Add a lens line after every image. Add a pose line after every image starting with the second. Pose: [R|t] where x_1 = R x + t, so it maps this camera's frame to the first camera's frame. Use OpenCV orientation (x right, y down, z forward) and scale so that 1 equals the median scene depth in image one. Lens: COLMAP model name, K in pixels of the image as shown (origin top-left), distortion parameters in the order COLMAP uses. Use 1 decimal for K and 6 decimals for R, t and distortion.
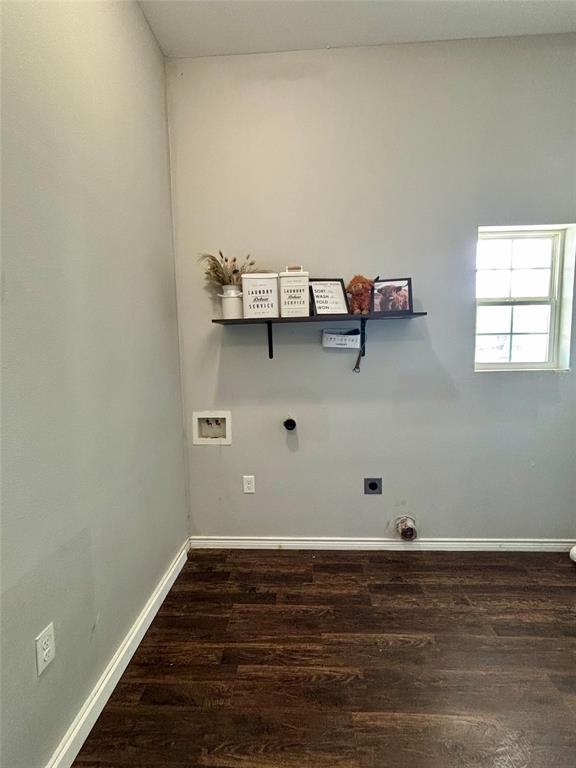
lens RADIAL K [[383.8, 0, 288.0], [0, 383.8, 384.0], [0, 0, 1]] dist [0.000926, 0.000020]
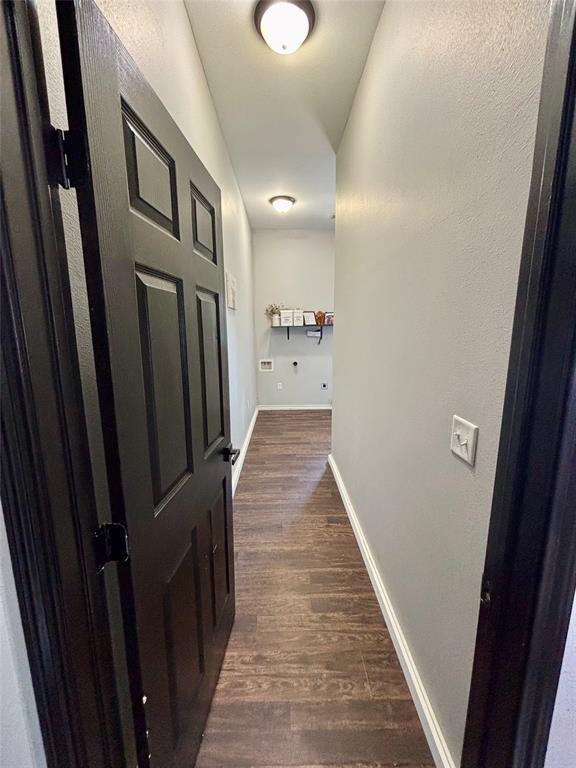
lens RADIAL K [[308.3, 0, 288.0], [0, 308.3, 384.0], [0, 0, 1]] dist [0.018714, -0.000122]
pose [[0.998426, -0.001104, 0.056081, -0.186274], [-0.003508, 0.996620, 0.082079, 0.073963], [-0.055982, -0.082146, 0.995047, -1.334143]]
